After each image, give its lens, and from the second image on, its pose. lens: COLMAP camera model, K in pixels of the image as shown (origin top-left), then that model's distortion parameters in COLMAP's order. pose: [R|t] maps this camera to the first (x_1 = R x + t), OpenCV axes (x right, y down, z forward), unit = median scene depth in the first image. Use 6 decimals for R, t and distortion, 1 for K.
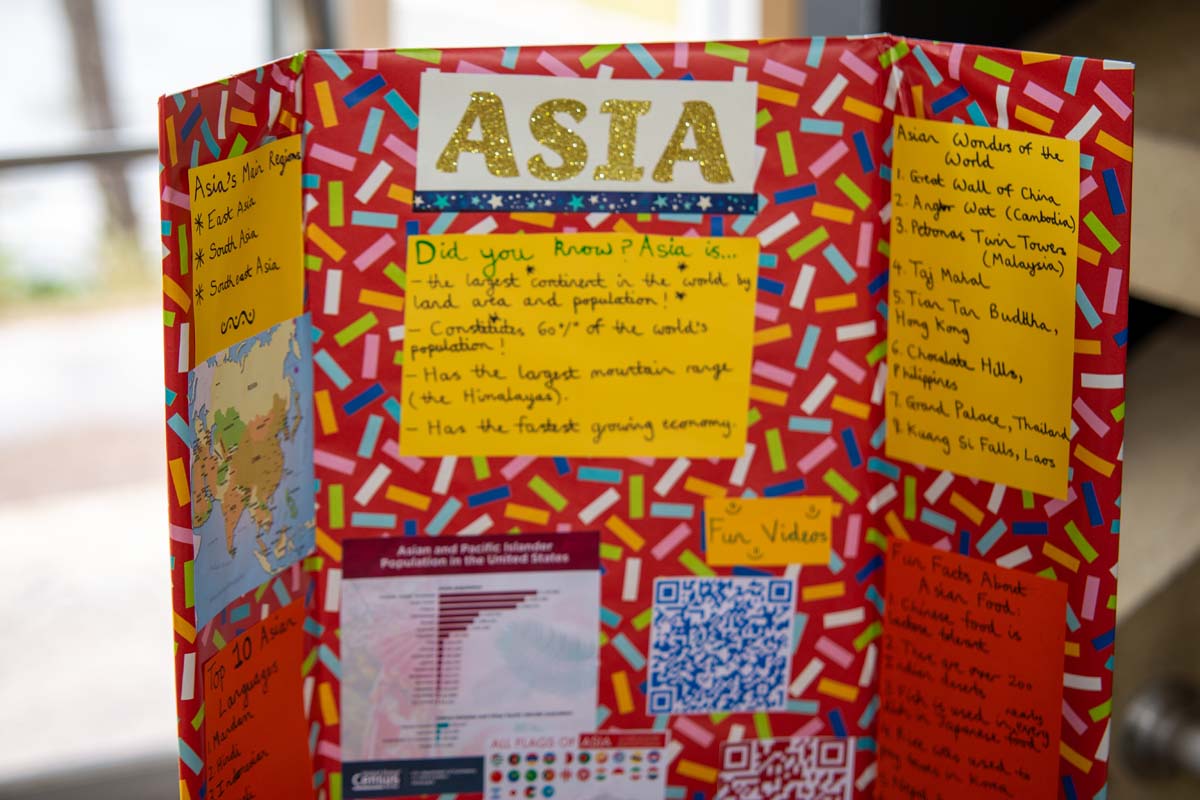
lens RADIAL K [[2638.8, 0, 600.0], [0, 2638.8, 402.5], [0, 0, 1]] dist [-0.149361, 0.000000]
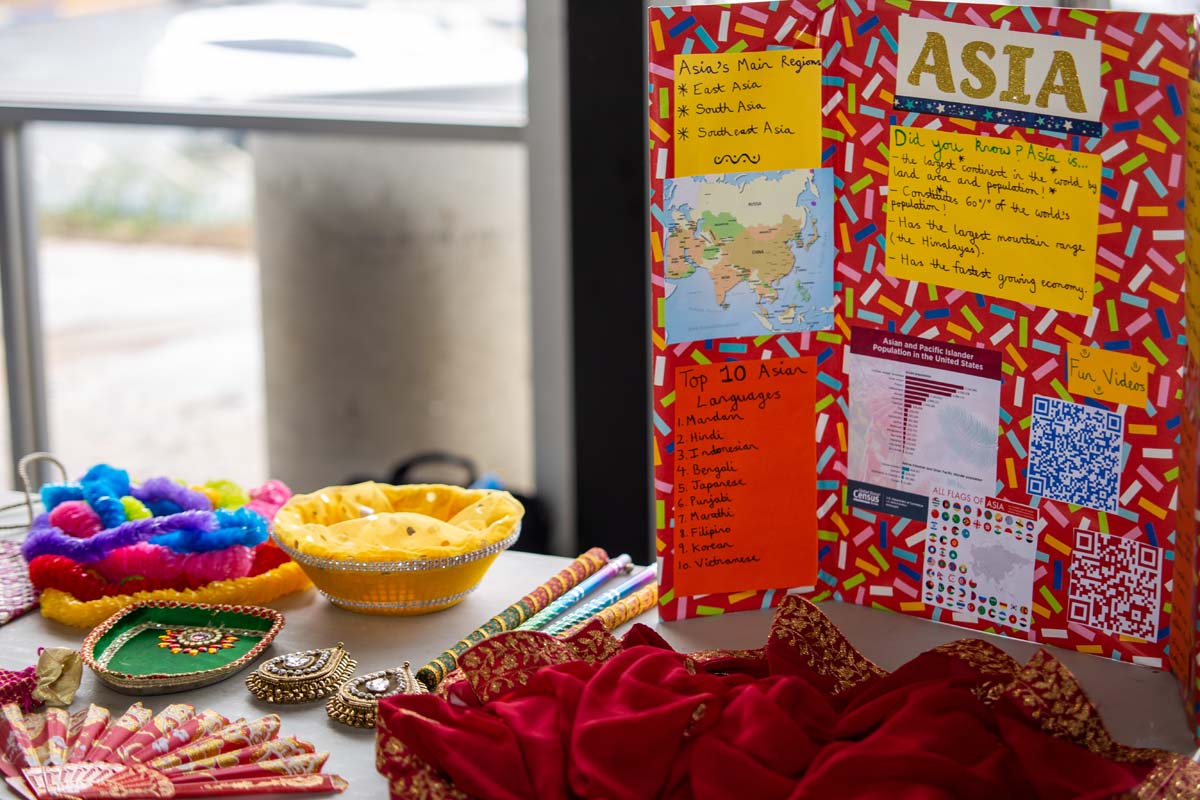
lens RADIAL K [[2409.0, 0, 600.4], [0, 2409.0, 398.6], [0, 0, 1]] dist [-0.167728, 0.000000]
pose [[0.649862, 0.178960, -0.738683, 0.823449], [-0.176197, 0.980881, 0.082626, 0.004973], [0.739347, 0.076458, 0.668969, -0.014422]]
